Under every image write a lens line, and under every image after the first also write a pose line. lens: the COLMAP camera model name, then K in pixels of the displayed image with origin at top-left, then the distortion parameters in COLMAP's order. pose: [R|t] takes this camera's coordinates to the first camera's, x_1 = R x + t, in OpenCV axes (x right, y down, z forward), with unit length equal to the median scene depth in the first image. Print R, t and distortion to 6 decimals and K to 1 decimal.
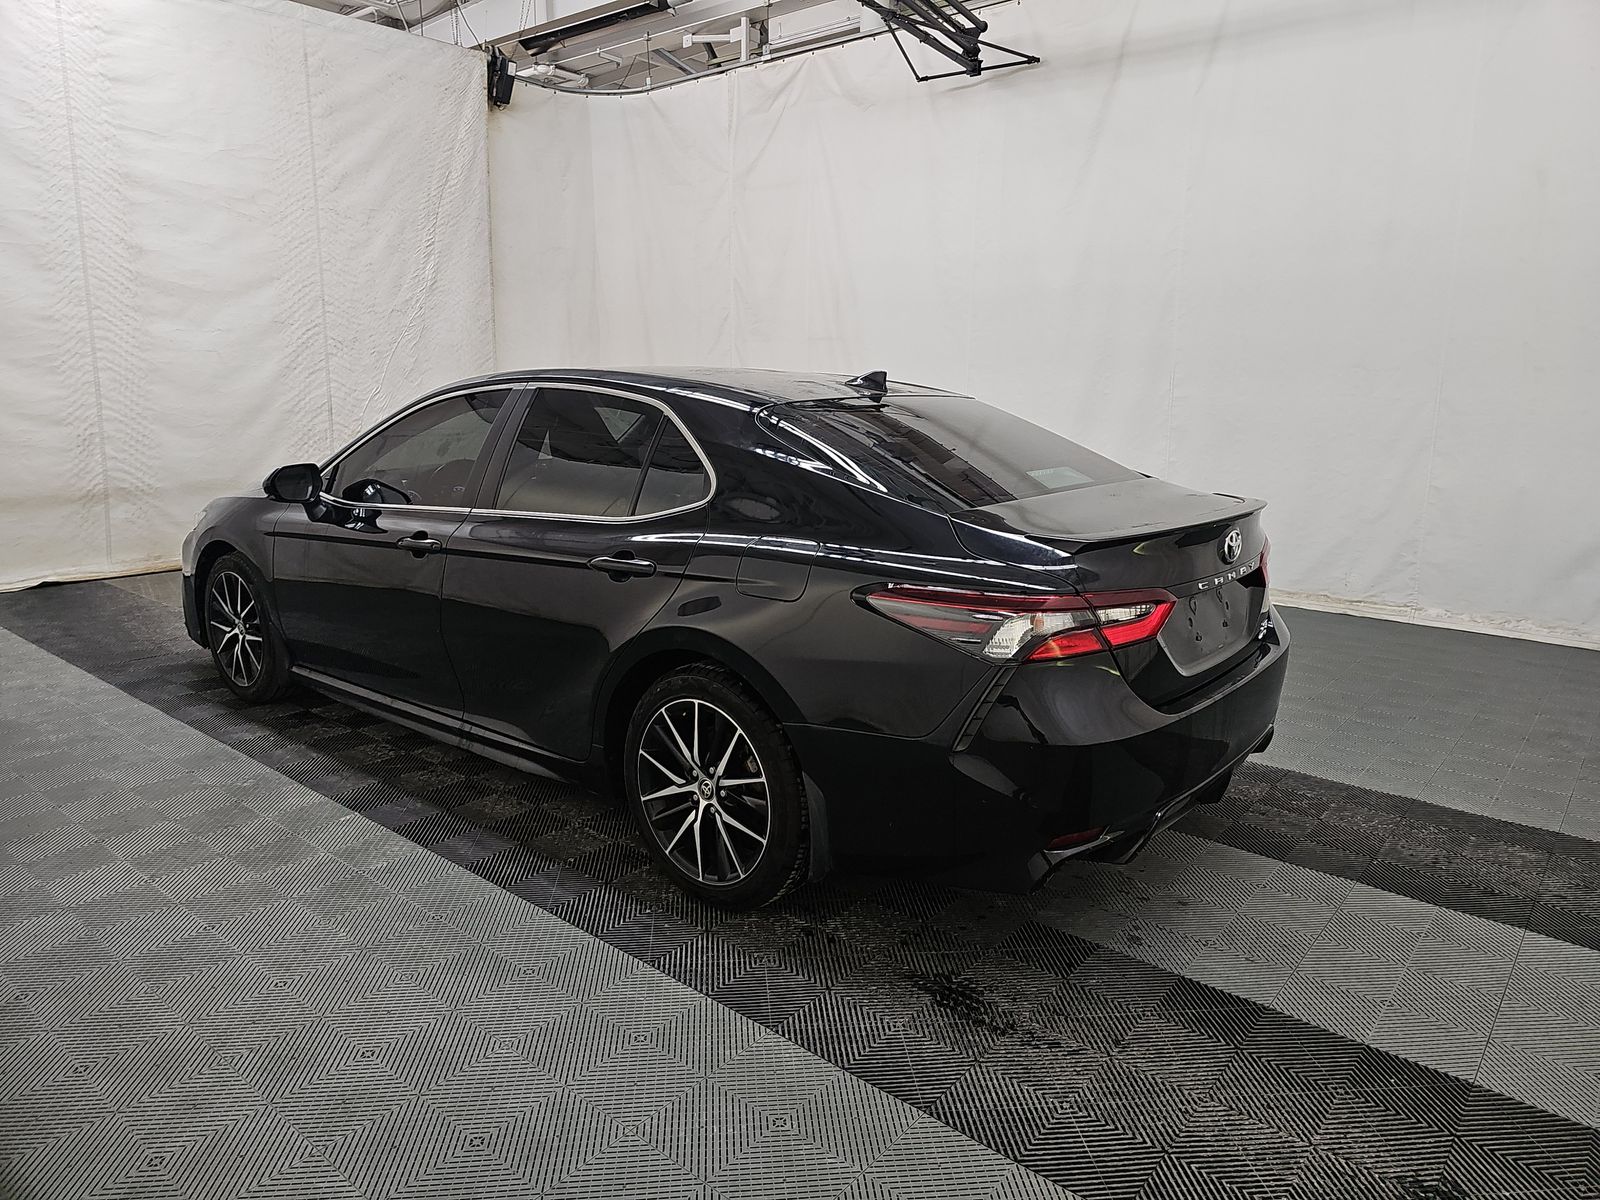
lens RADIAL K [[1047.0, 0, 807.0], [0, 1047.0, 569.8], [0, 0, 1]] dist [0.029425, -0.023711]
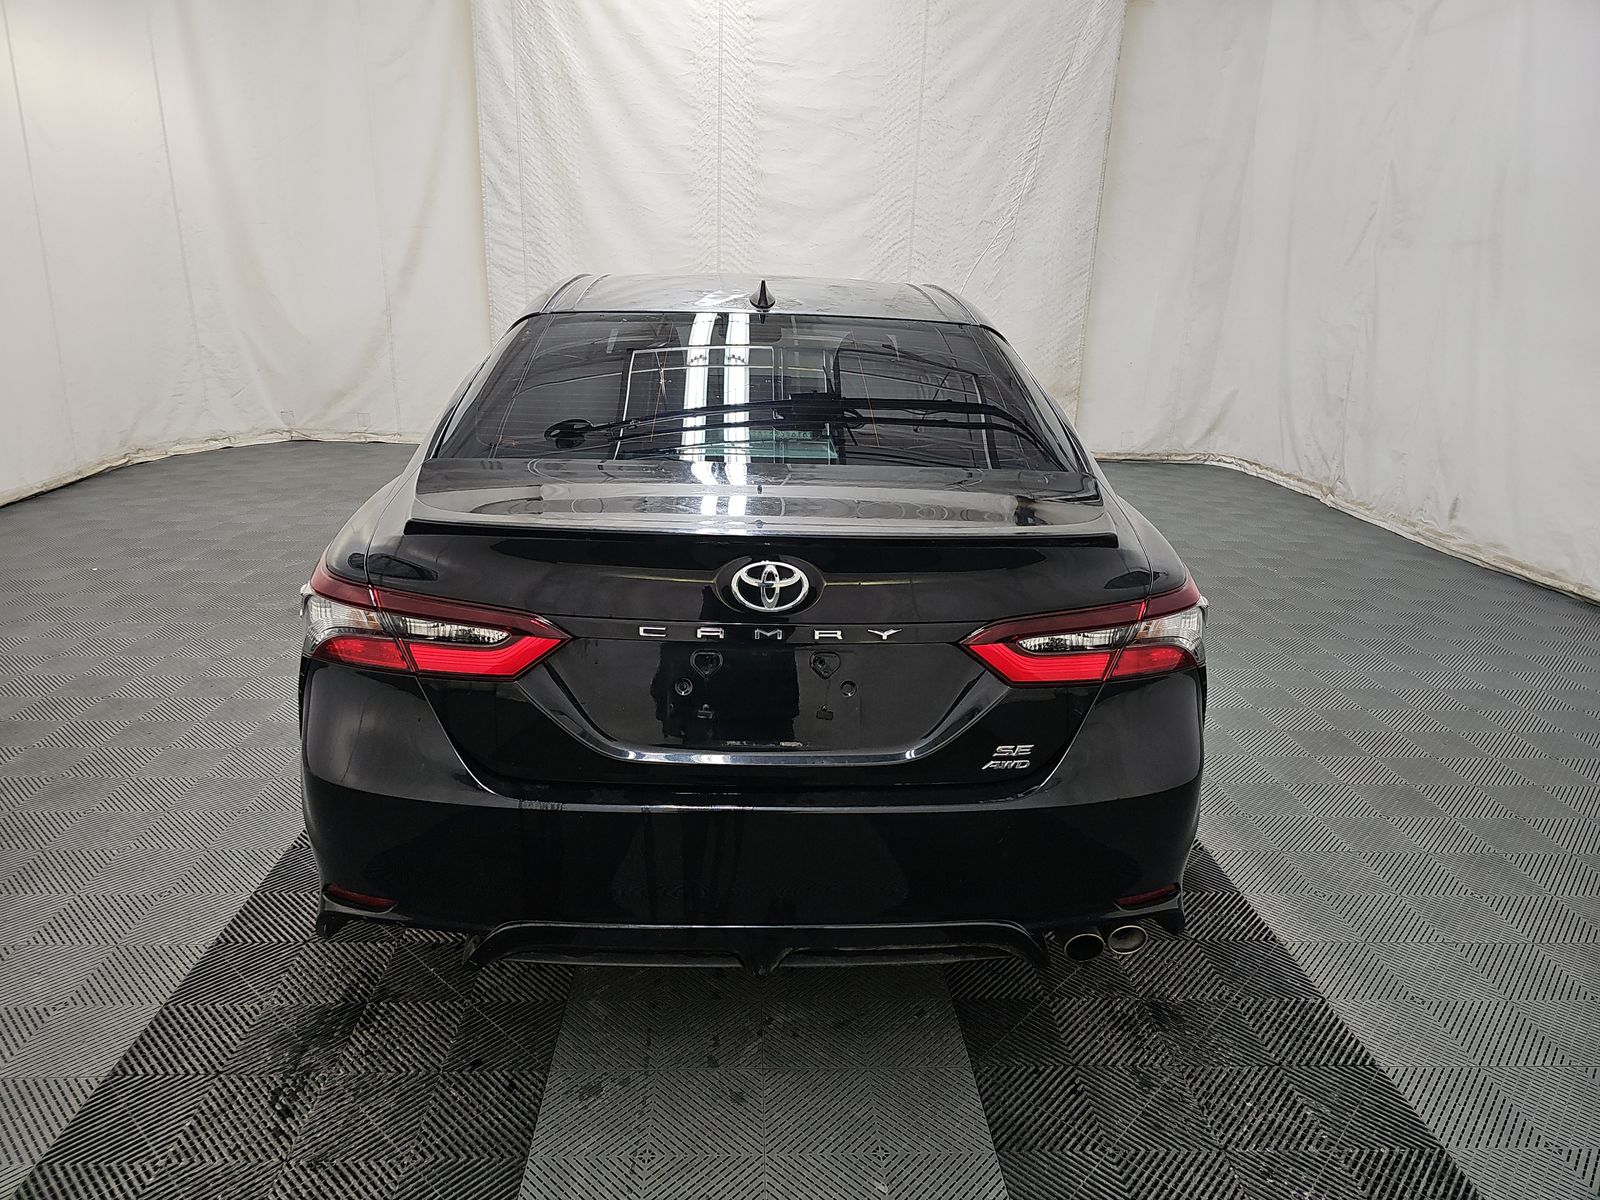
lens RADIAL K [[1047.0, 0, 797.0], [0, 1047.0, 607.0], [0, 0, 1]] dist [0.029425, -0.023711]
pose [[0.675791, 0.230250, -0.700208, 0.313610], [-0.156064, 0.973118, 0.169369, -0.042439], [0.720382, -0.005181, 0.693558, 0.228147]]
